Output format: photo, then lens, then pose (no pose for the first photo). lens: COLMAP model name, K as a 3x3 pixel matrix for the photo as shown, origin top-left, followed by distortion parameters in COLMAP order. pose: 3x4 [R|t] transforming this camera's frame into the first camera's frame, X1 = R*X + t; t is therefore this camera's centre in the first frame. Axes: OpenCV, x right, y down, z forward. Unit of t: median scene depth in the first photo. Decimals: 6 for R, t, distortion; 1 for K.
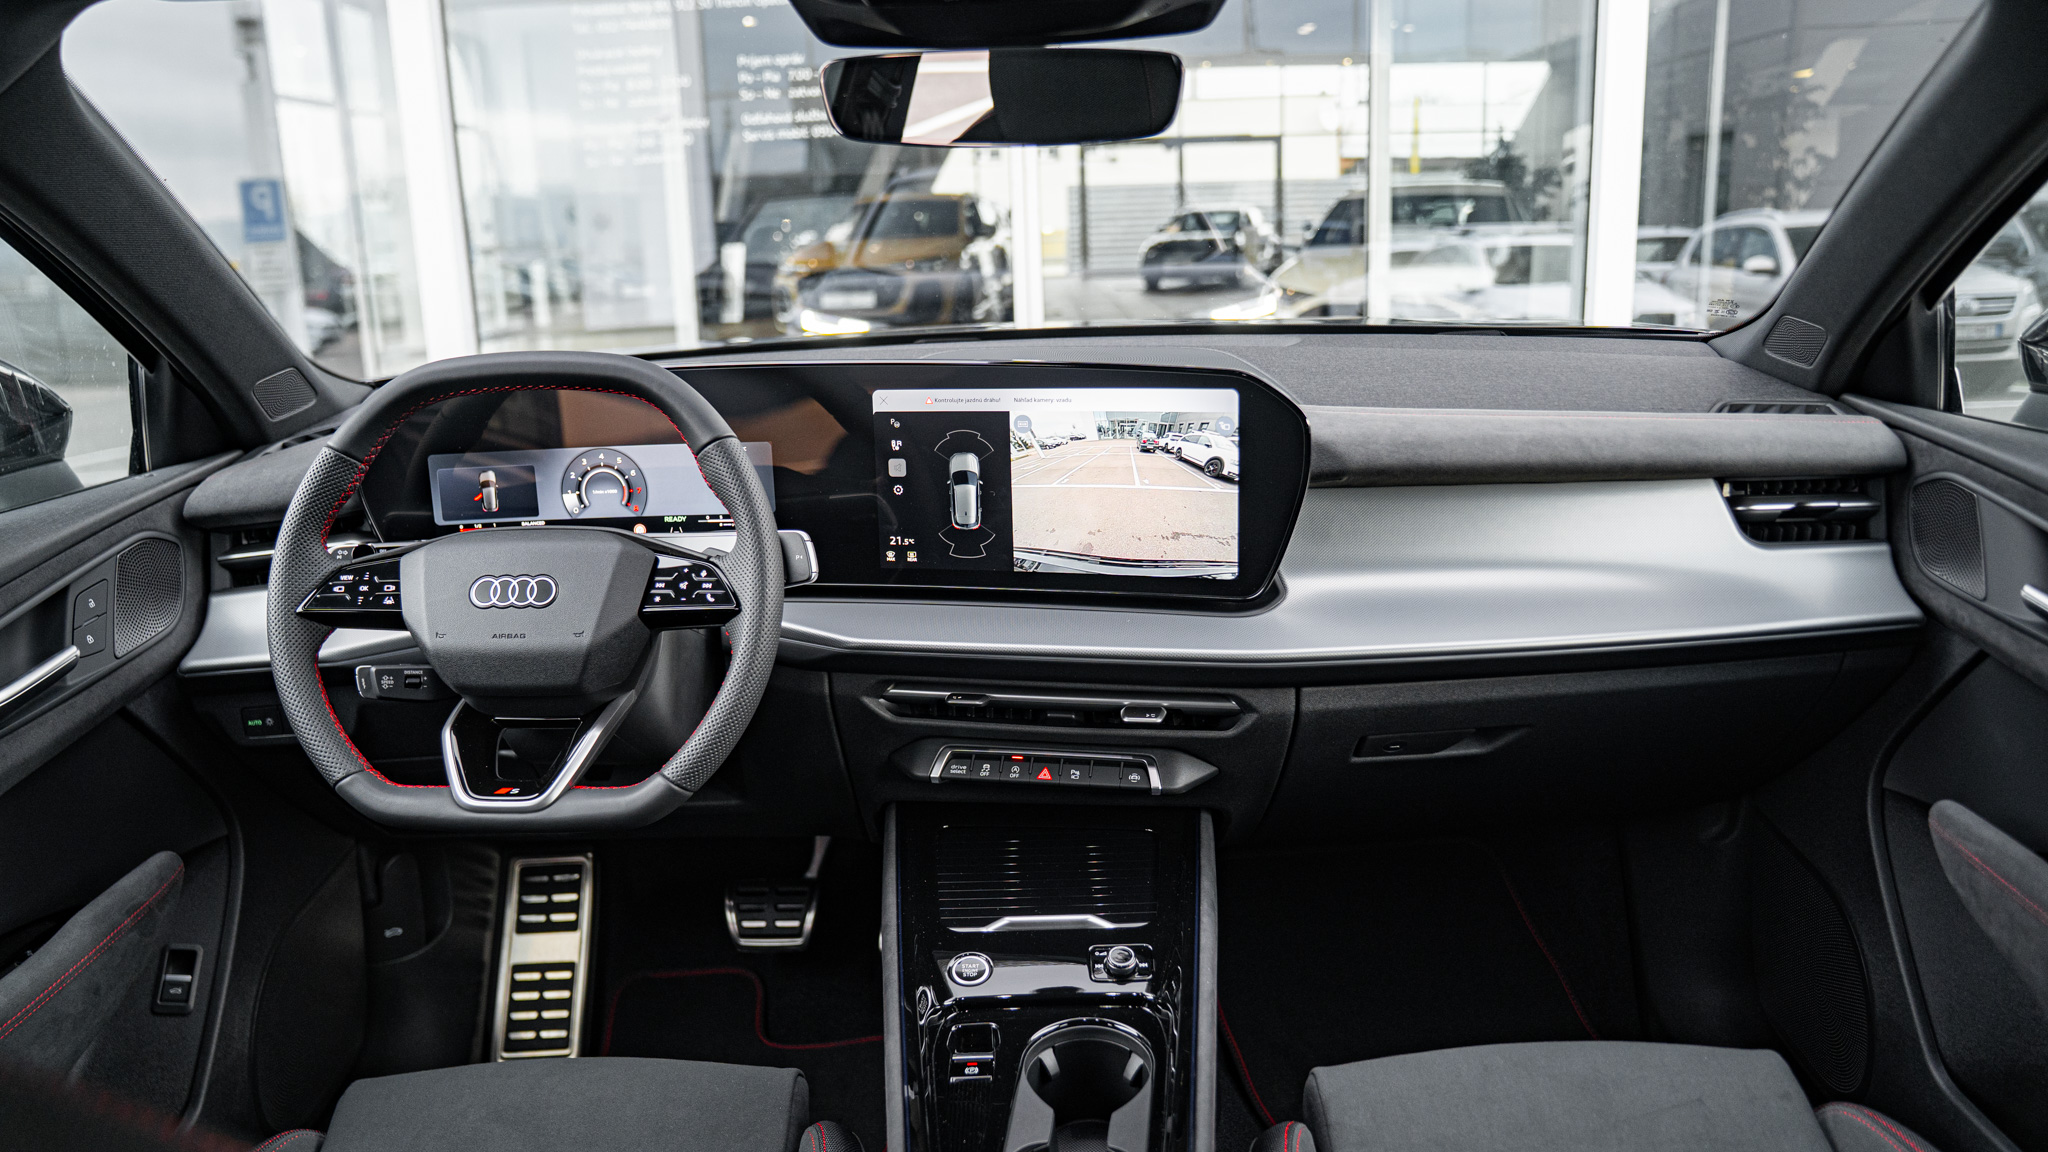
lens RADIAL K [[1362.9, 0, 1010.5], [0, 1362.9, 632.5], [0, 0, 1]] dist [-0.129566, 0.101421]
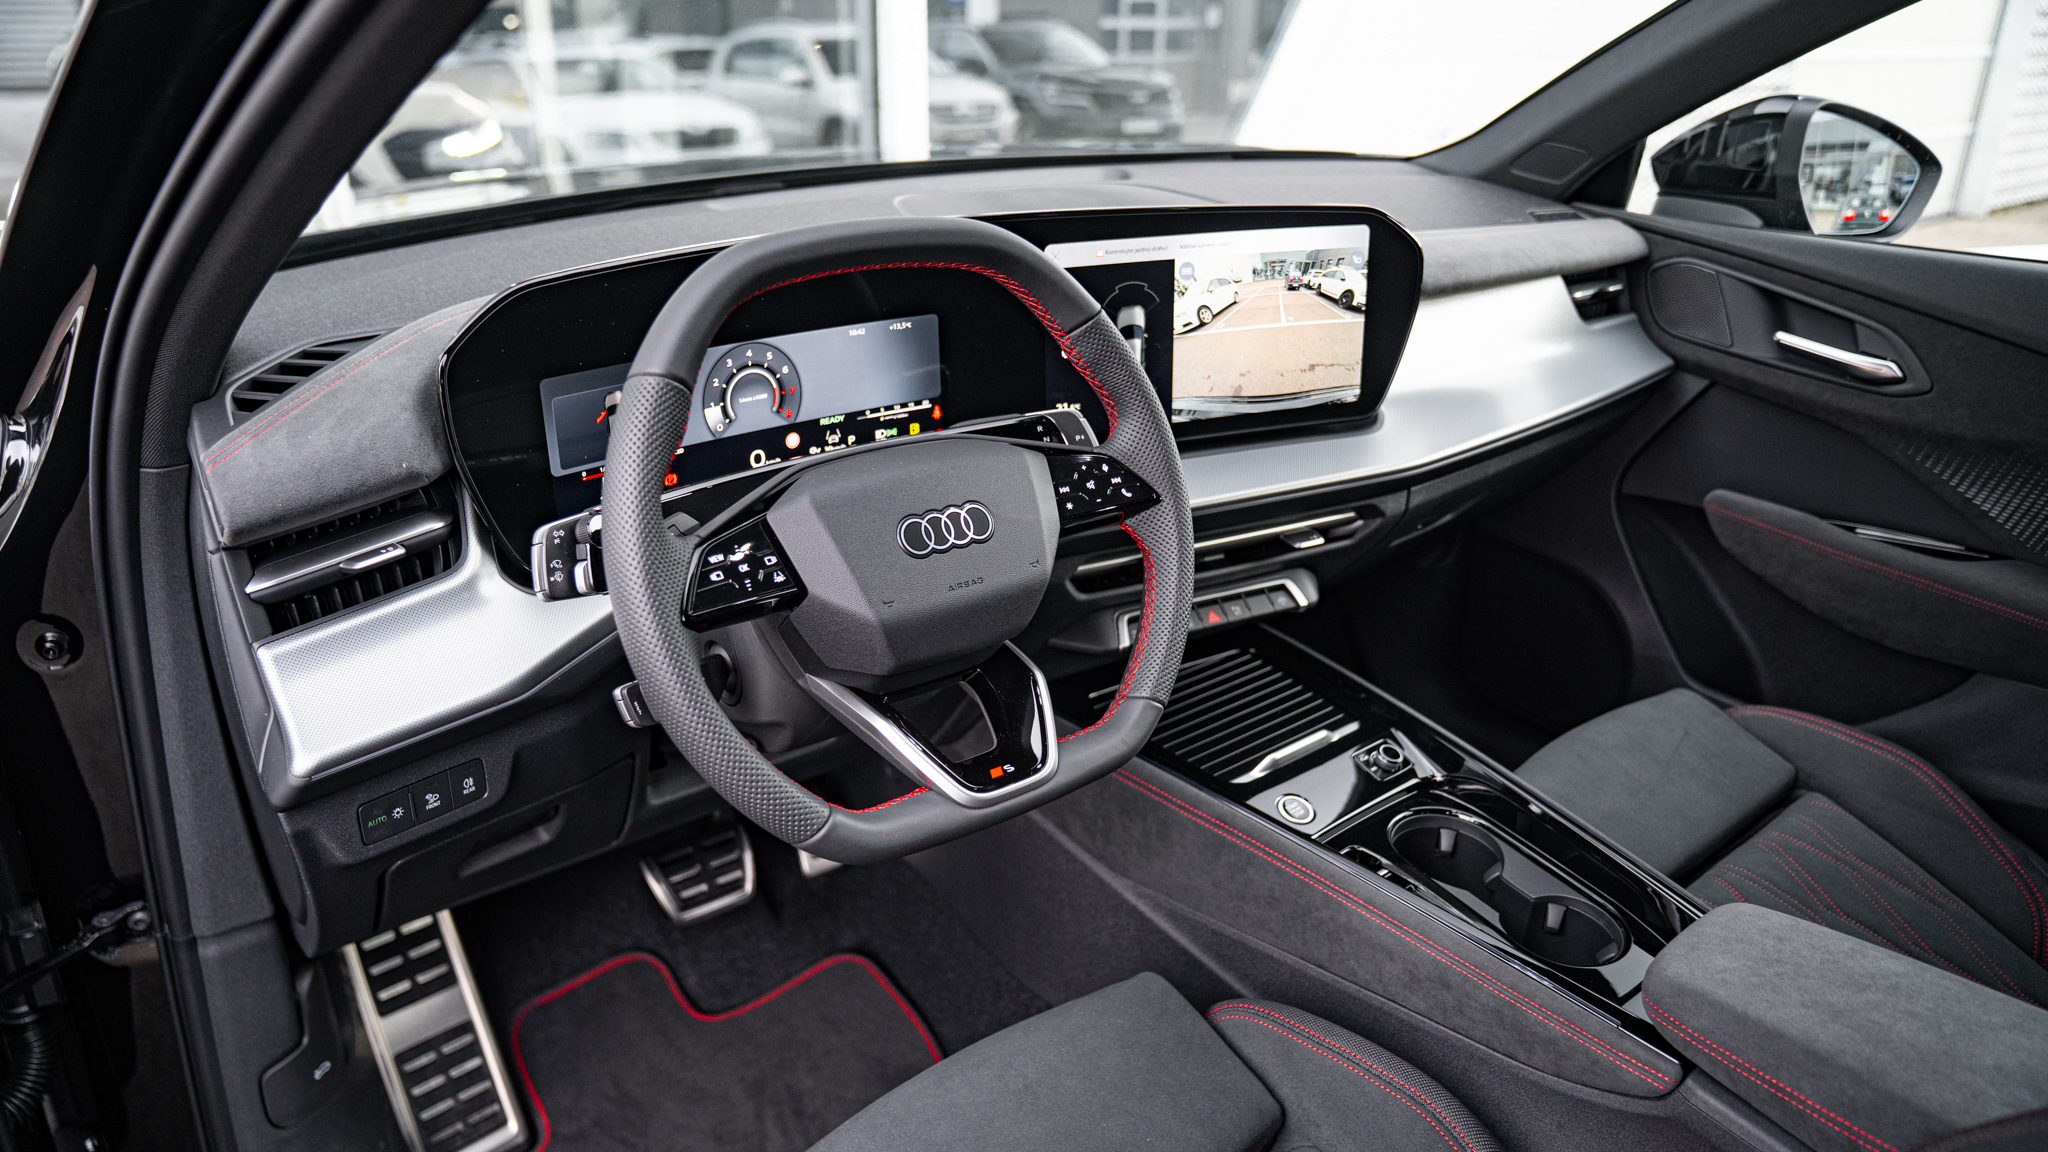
lens RADIAL K [[1362.9, 0, 1010.5], [0, 1362.9, 632.5], [0, 0, 1]] dist [-0.129566, 0.101421]
pose [[0.770128, -0.235763, 0.592722, -0.743335], [0.158772, 0.970796, 0.179853, -0.097557], [-0.617815, -0.044402, 0.785069, 0.308010]]
